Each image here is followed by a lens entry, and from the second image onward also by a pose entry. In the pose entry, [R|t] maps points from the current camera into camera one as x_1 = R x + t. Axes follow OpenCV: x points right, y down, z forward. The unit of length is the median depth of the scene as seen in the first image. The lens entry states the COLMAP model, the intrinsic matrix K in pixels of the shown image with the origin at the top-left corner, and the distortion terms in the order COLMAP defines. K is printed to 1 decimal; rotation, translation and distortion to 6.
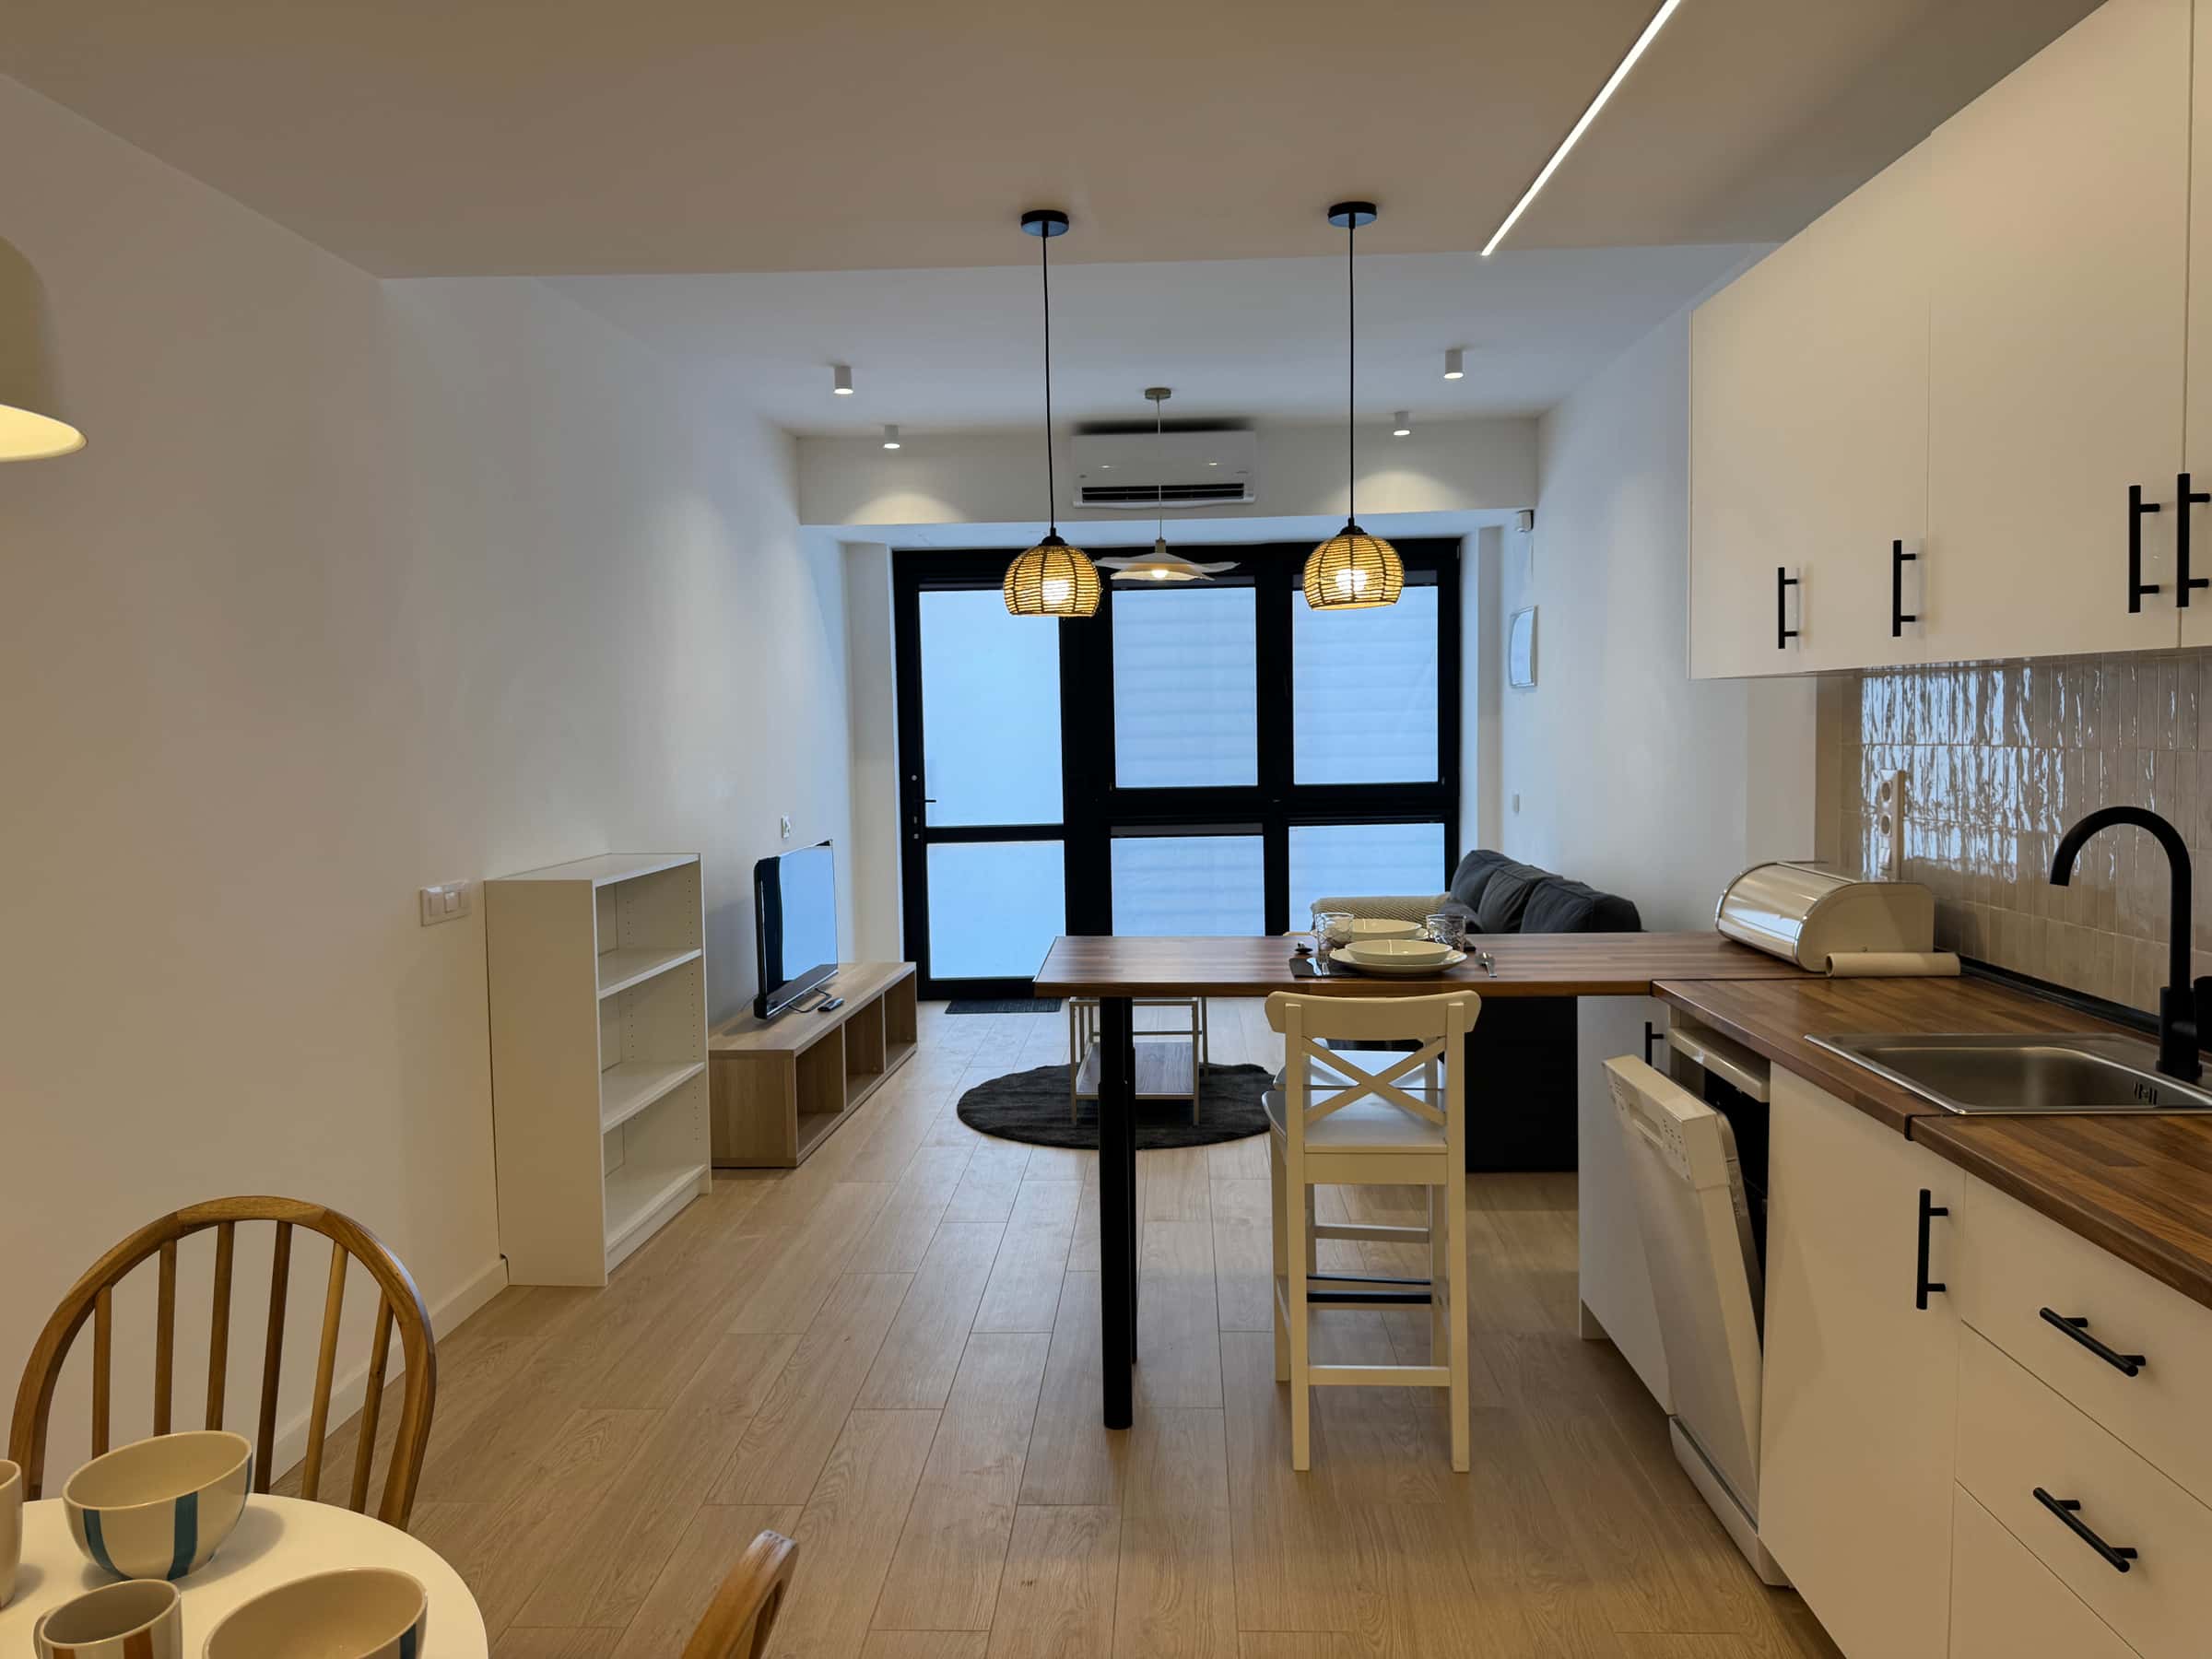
lens RADIAL K [[1566.0, 0, 1106.0], [0, 1566.0, 829.5], [0, 0, 1]] dist [0.119503, -0.172053]
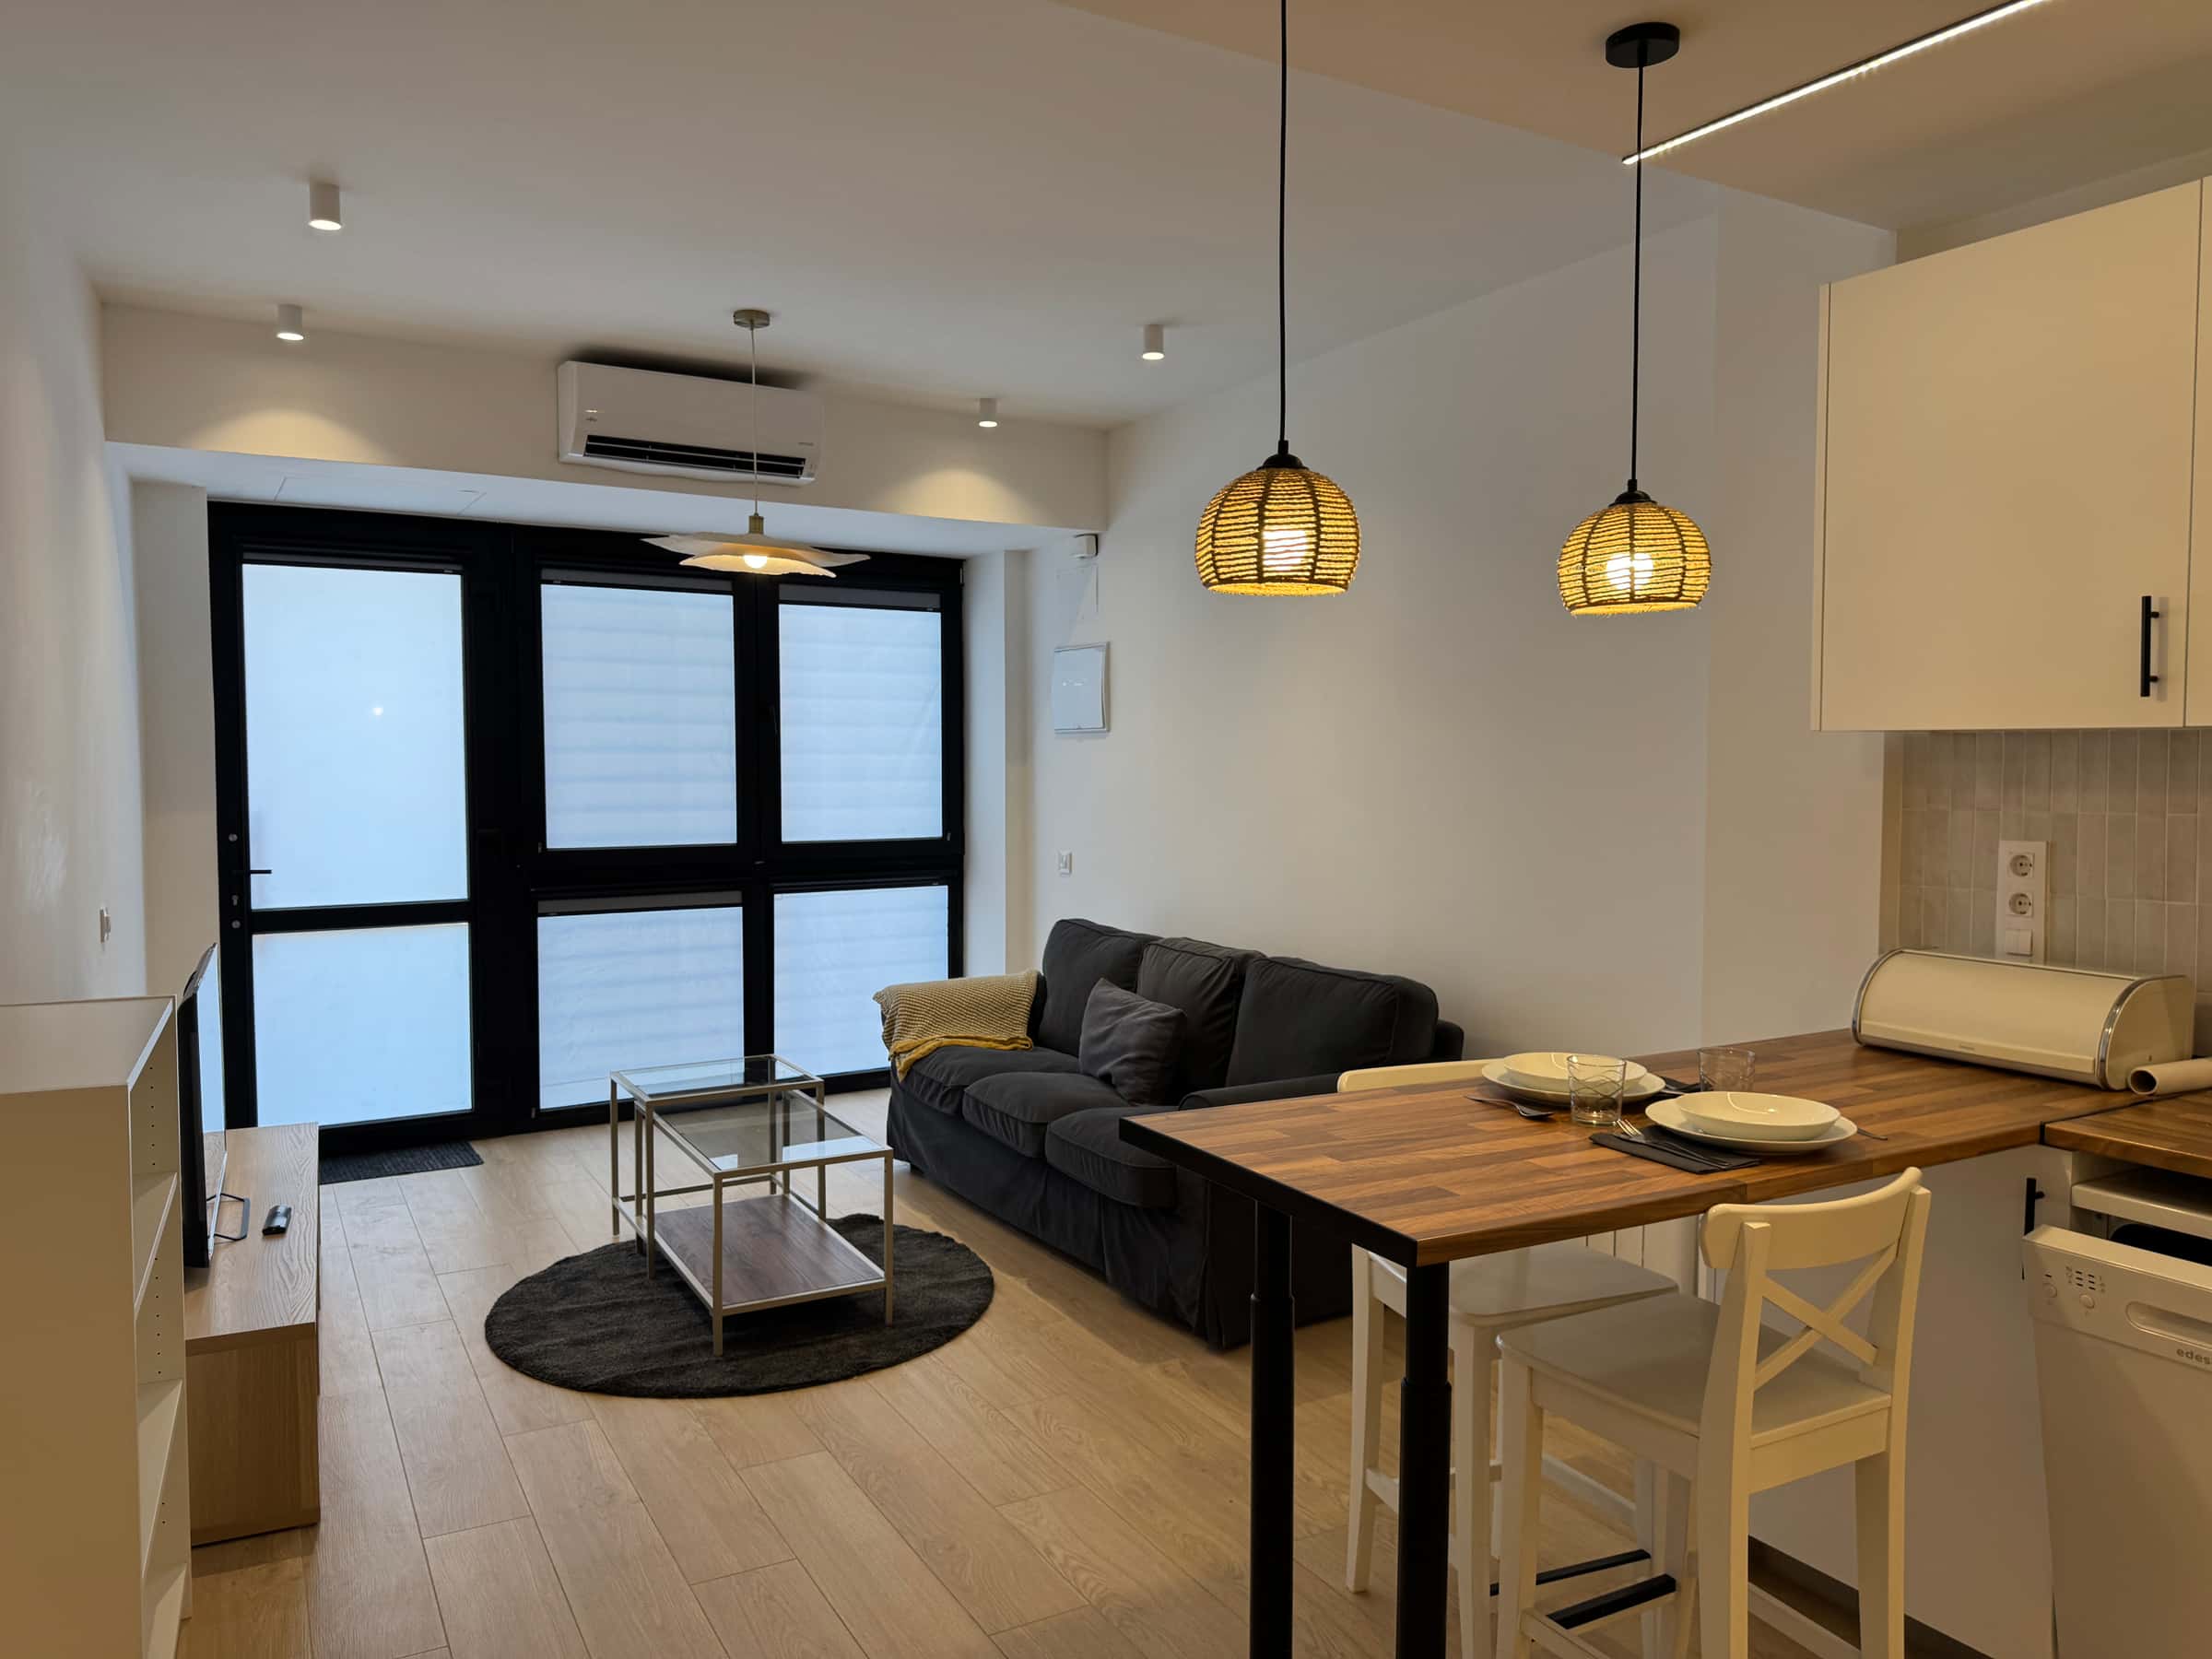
lens RADIAL K [[1562.5, 0, 1148.8], [0, 1562.5, 826.1], [0, 0, 1]] dist [0.110185, -0.206596]
pose [[0.842638, -0.003531, 0.538468, -0.159842], [0.019503, 0.999523, -0.023965, -0.014170], [-0.538126, 0.030696, 0.842305, 0.220071]]
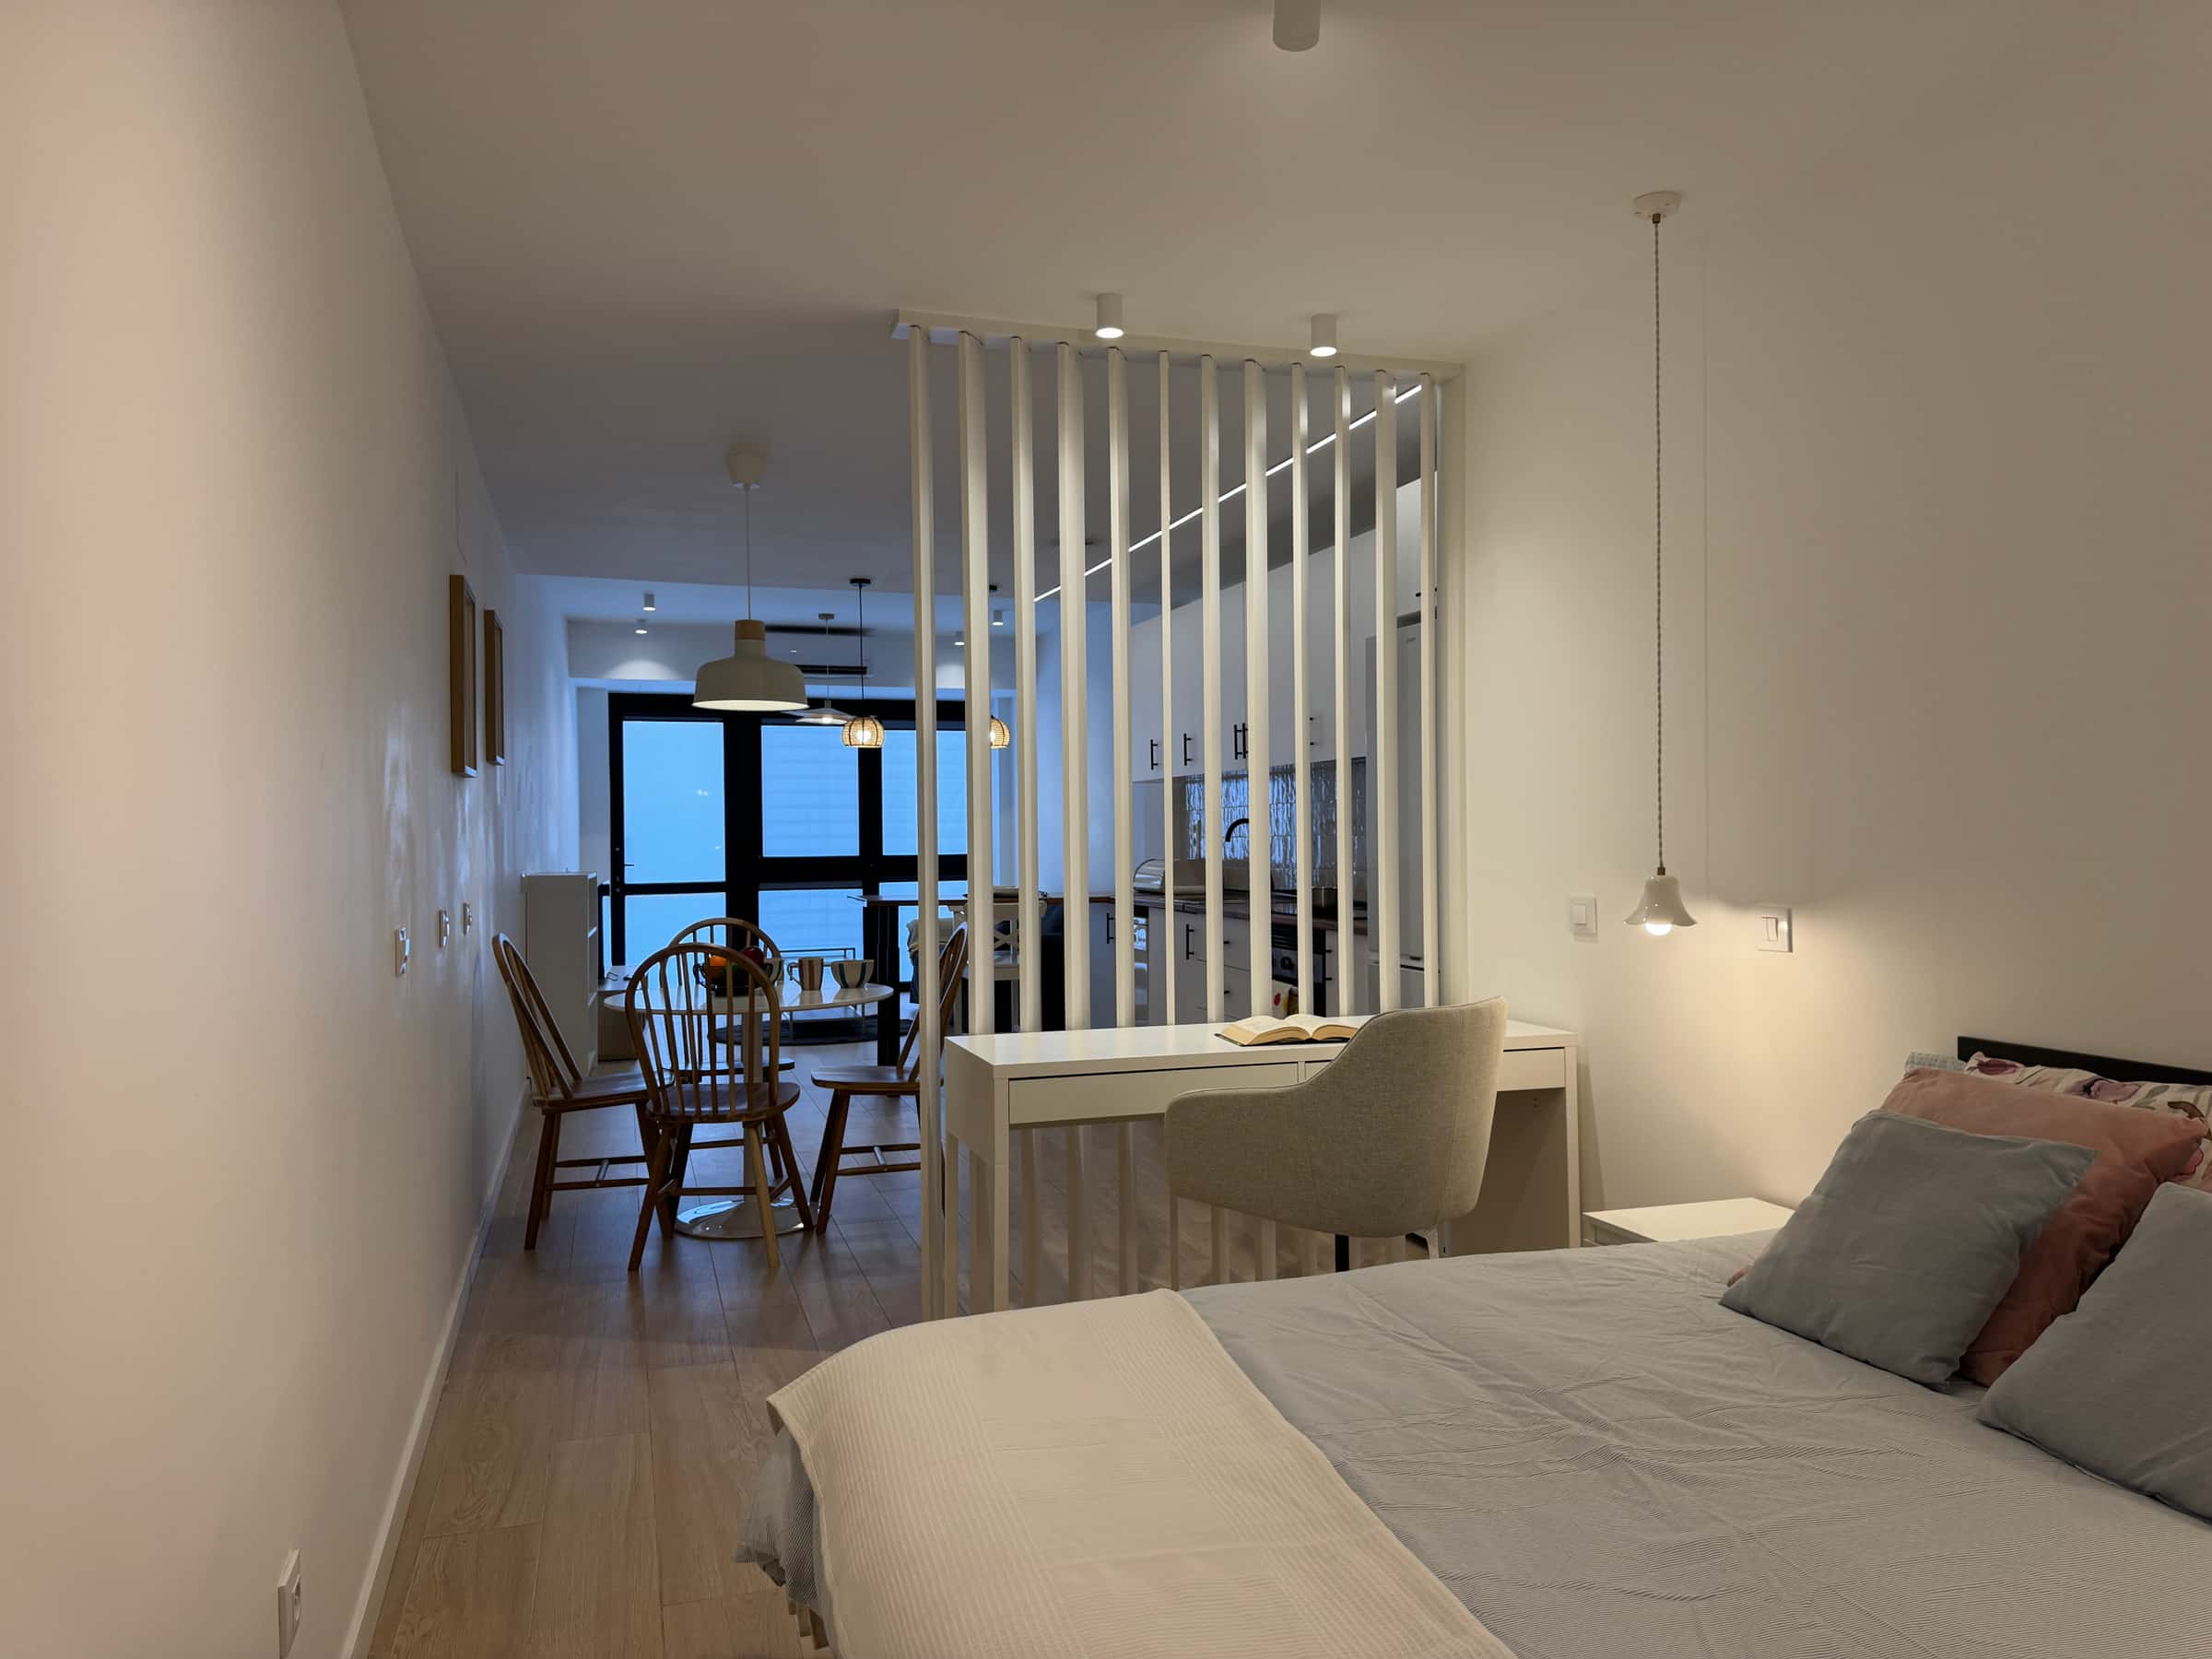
lens RADIAL K [[1566.0, 0, 1106.0], [0, 1566.0, 829.5], [0, 0, 1]] dist [0.119503, -0.172053]
pose [[0.943063, 0.011421, 0.332417, -0.185961], [0.014406, 0.997070, -0.075125, 0.065248], [-0.332301, 0.075636, 0.940136, -0.515615]]
